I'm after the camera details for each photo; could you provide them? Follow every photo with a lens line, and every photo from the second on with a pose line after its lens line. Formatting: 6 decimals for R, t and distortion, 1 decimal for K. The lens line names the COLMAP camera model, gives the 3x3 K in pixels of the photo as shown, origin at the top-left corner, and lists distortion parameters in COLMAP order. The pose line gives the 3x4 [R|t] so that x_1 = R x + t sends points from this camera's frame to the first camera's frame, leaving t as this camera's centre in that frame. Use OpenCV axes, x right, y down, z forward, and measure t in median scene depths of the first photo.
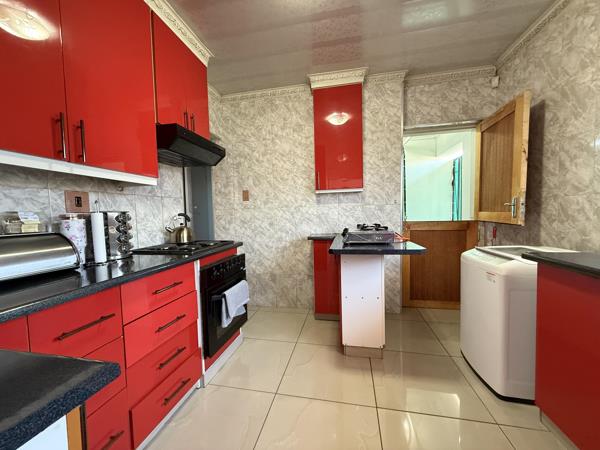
lens RADIAL K [[238.6, 0, 298.9], [0, 238.6, 224.7], [0, 0, 1]] dist [0.003689, 0.000557]
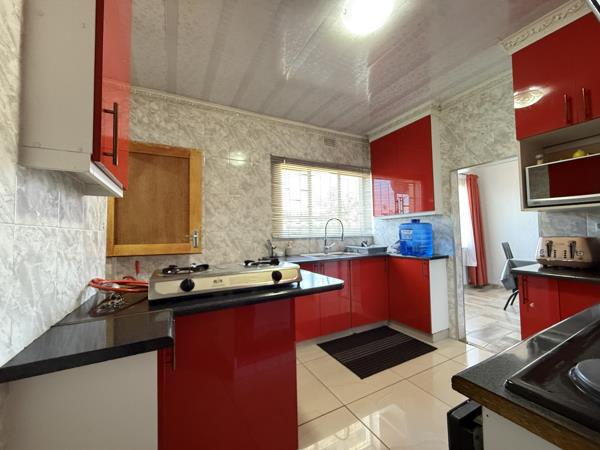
lens RADIAL K [[238.6, 0, 299.3], [0, 238.6, 224.3], [0, 0, 1]] dist [0.003689, 0.000557]
pose [[-0.632244, 0.066862, 0.771879, -0.405256], [0.071532, 0.997052, -0.027776, -0.084655], [-0.771460, 0.037653, -0.635163, 1.543173]]
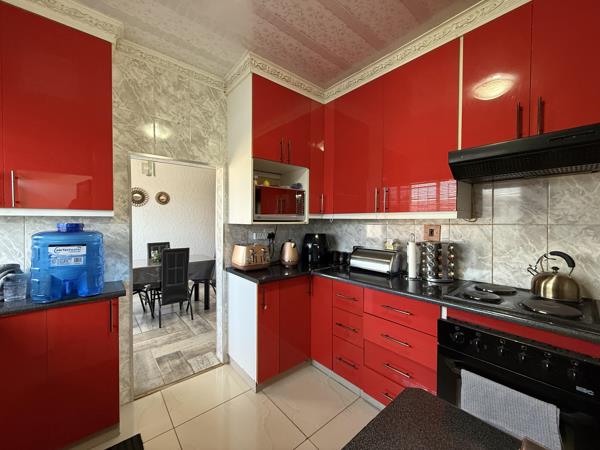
lens RADIAL K [[238.6, 0, 298.4], [0, 238.6, 224.2], [0, 0, 1]] dist [0.003689, 0.000557]
pose [[-0.627685, 0.035201, -0.777671, 0.501492], [-0.018808, 0.998000, 0.060354, -0.170014], [0.778240, 0.052510, -0.625767, 1.010202]]
